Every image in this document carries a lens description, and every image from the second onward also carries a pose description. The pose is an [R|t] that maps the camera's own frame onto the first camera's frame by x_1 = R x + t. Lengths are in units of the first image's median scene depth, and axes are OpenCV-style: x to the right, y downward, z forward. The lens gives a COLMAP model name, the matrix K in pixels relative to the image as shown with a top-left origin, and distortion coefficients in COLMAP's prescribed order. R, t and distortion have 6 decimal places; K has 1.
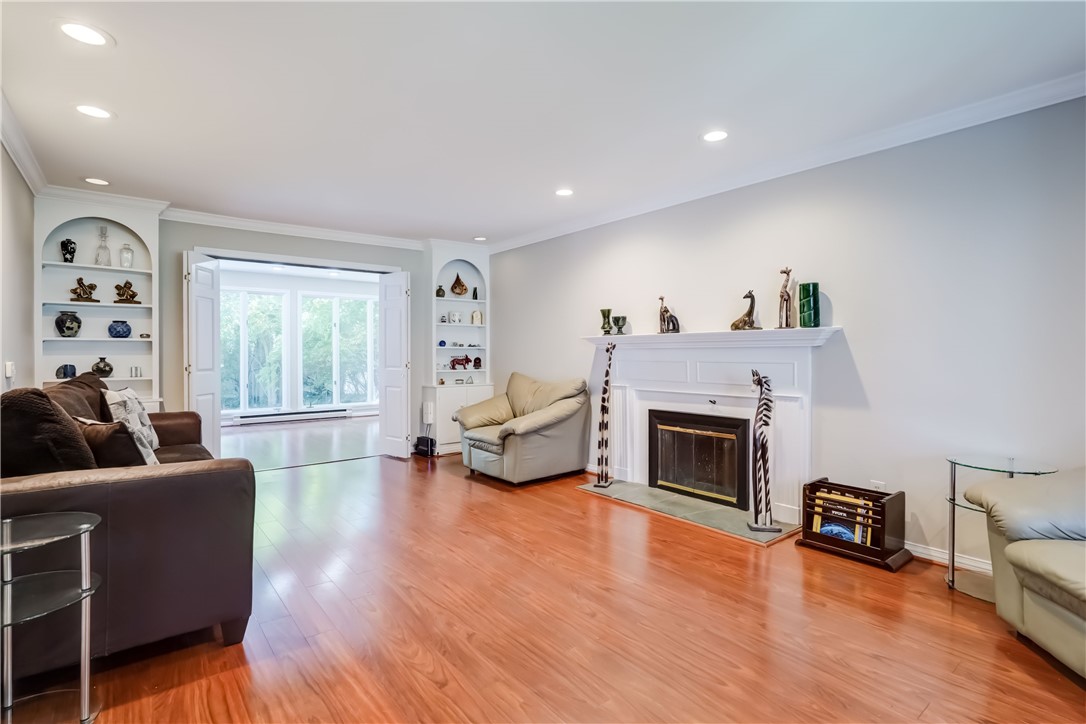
lens RADIAL K [[512.9, 0, 557.6], [0, 512.9, 360.8], [0, 0, 1]] dist [-0.009605, 0.006731]
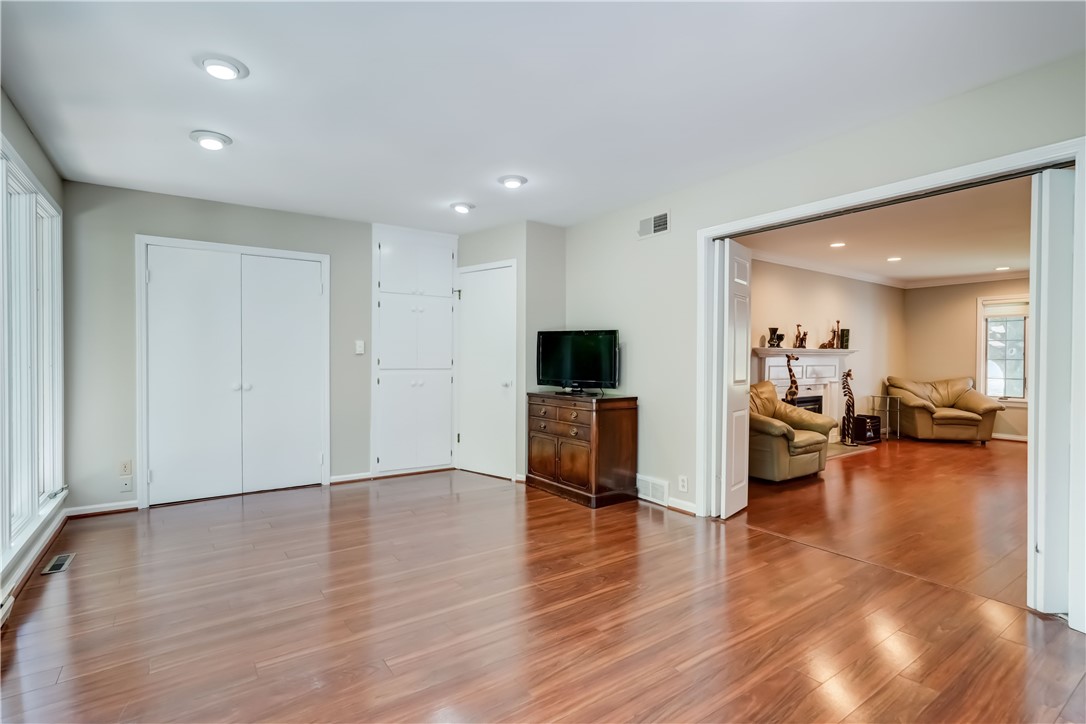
lens RADIAL K [[512.9, 0, 513.9], [0, 512.9, 362.4], [0, 0, 1]] dist [-0.009605, 0.006731]
pose [[0.123200, -0.010027, 0.992331, -1.411336], [0.012385, 0.999887, 0.008566, -0.033066], [-0.992305, 0.011235, 0.123310, 1.627660]]
